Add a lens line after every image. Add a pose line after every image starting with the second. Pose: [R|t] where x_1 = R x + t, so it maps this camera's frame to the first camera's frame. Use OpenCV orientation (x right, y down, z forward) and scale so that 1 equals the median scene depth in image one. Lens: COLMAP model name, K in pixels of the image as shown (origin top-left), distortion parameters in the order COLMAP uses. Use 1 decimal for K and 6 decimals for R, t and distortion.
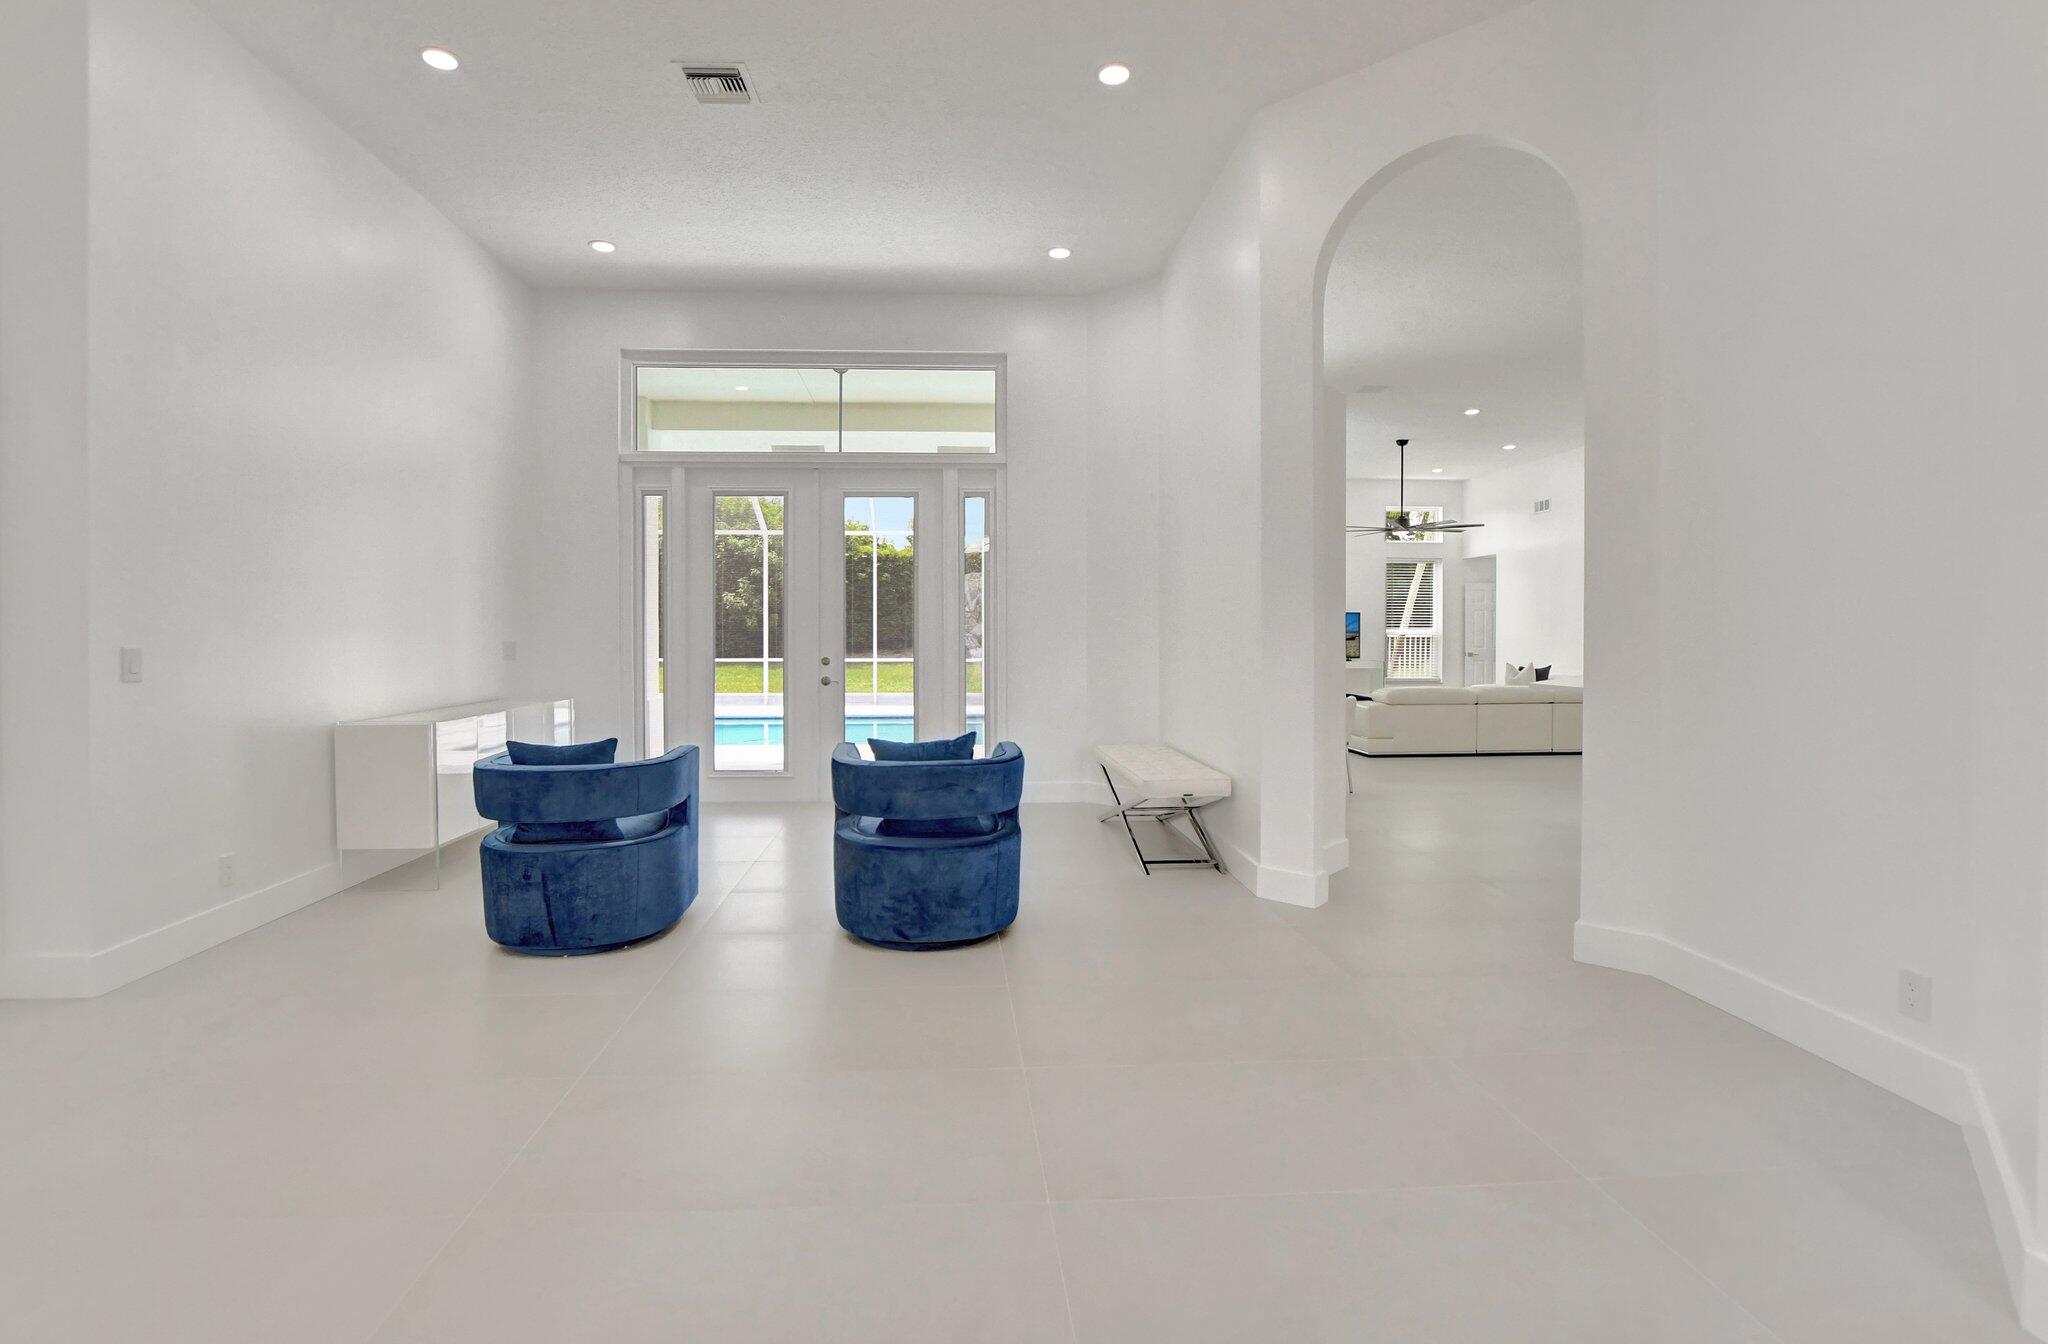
lens RADIAL K [[939.1, 0, 975.7], [0, 939.1, 660.3], [0, 0, 1]] dist [-0.024715, -0.000272]
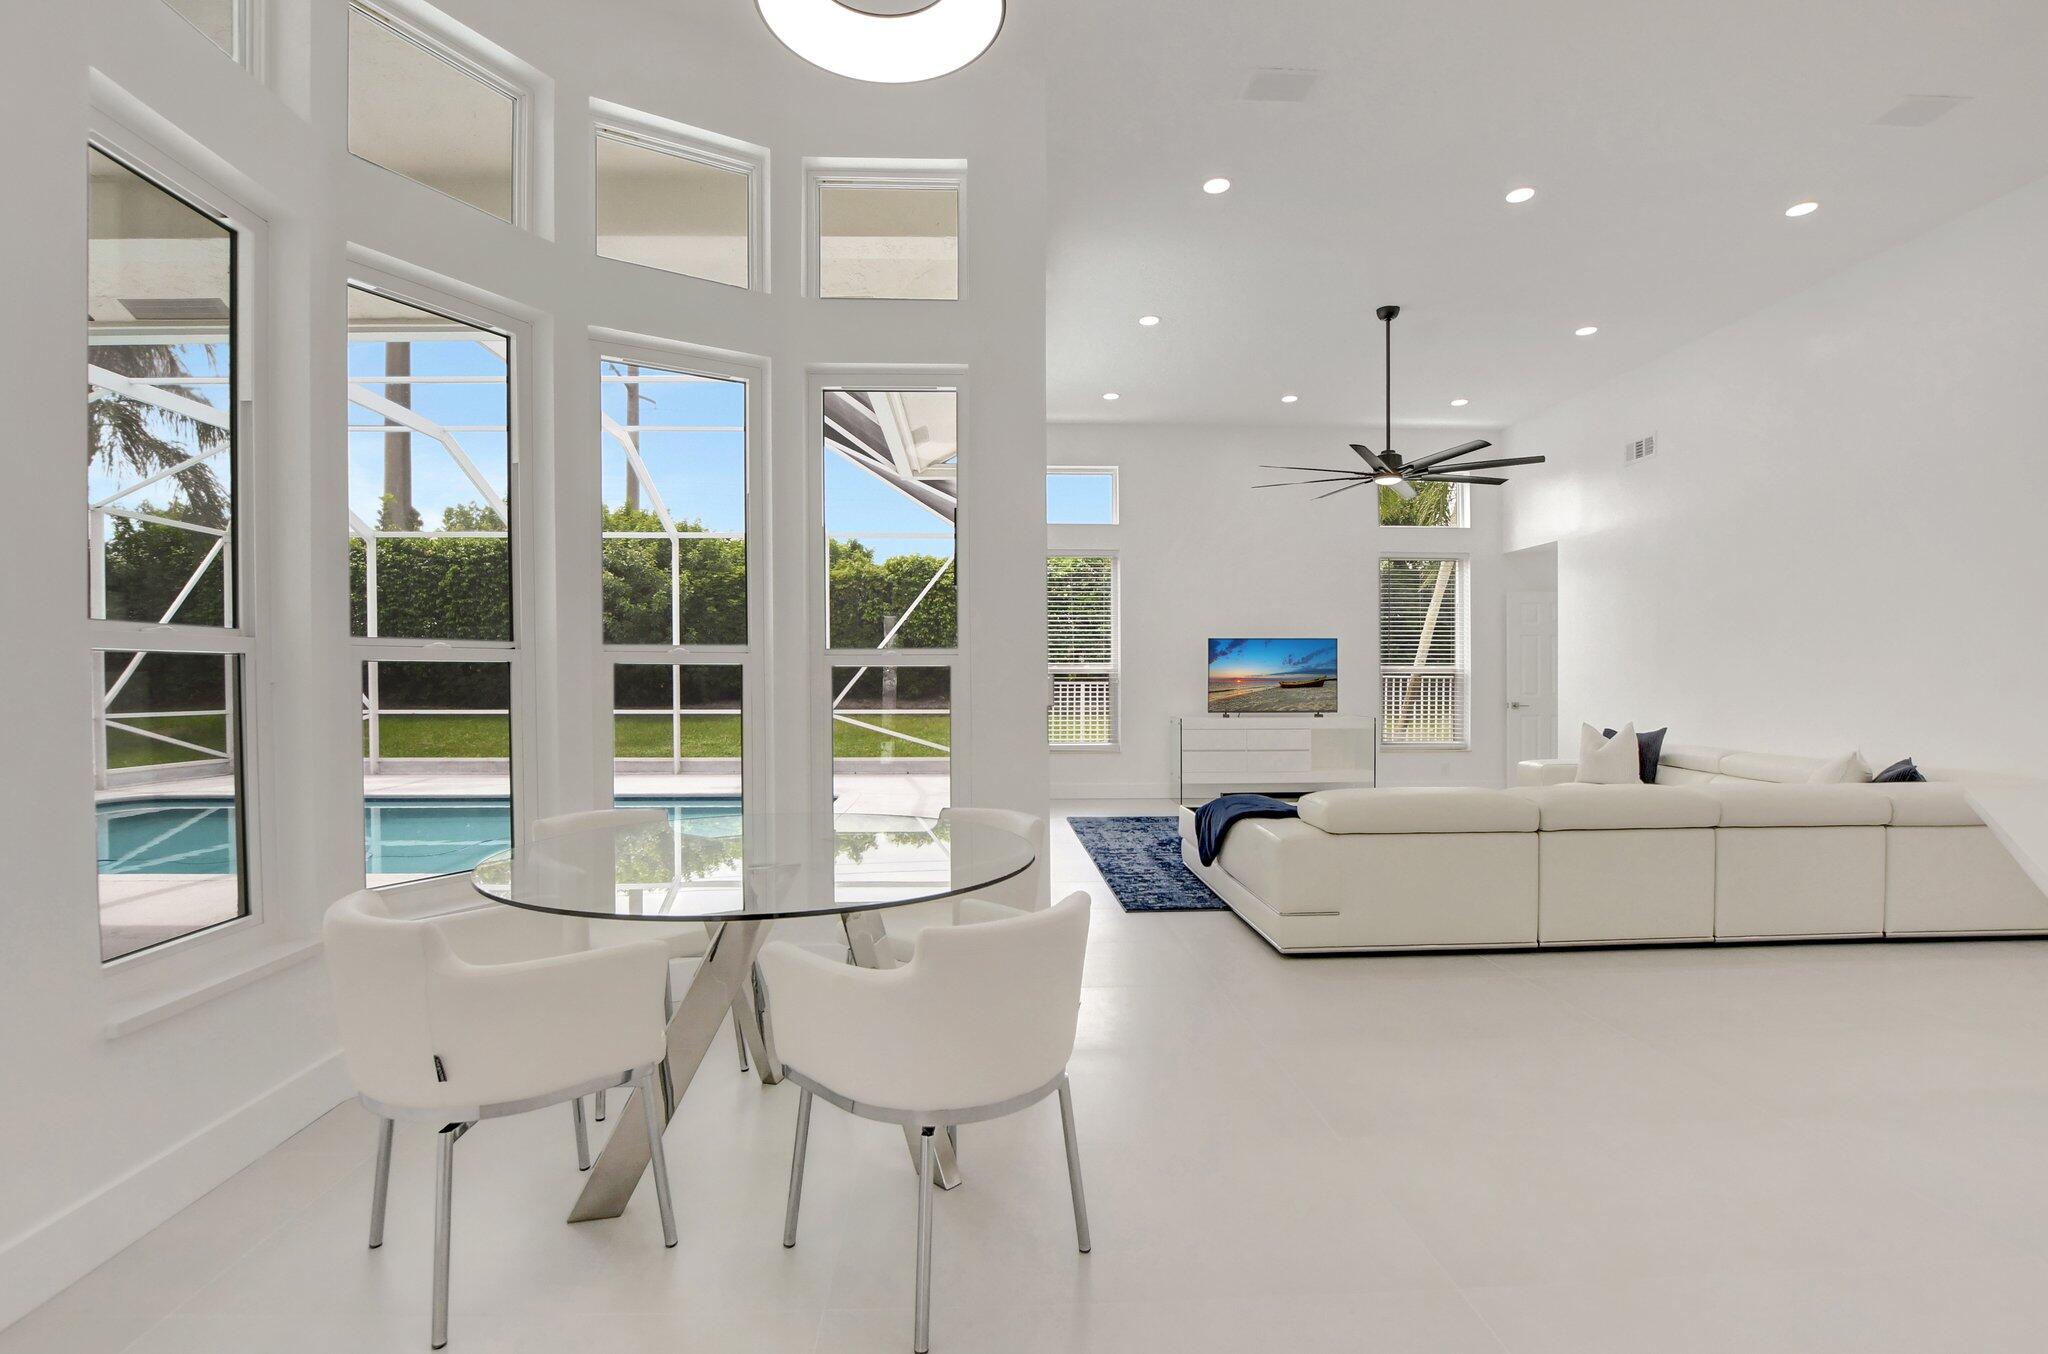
lens RADIAL K [[965.0, 0, 1004.8], [0, 965.0, 702.9], [0, 0, 1]] dist [-0.024927, 0.000387]
pose [[0.999996, -0.001277, 0.002427, 0.562663], [0.001284, 0.999995, -0.002964, -0.020301], [-0.002424, 0.002967, 0.999993, 1.082193]]
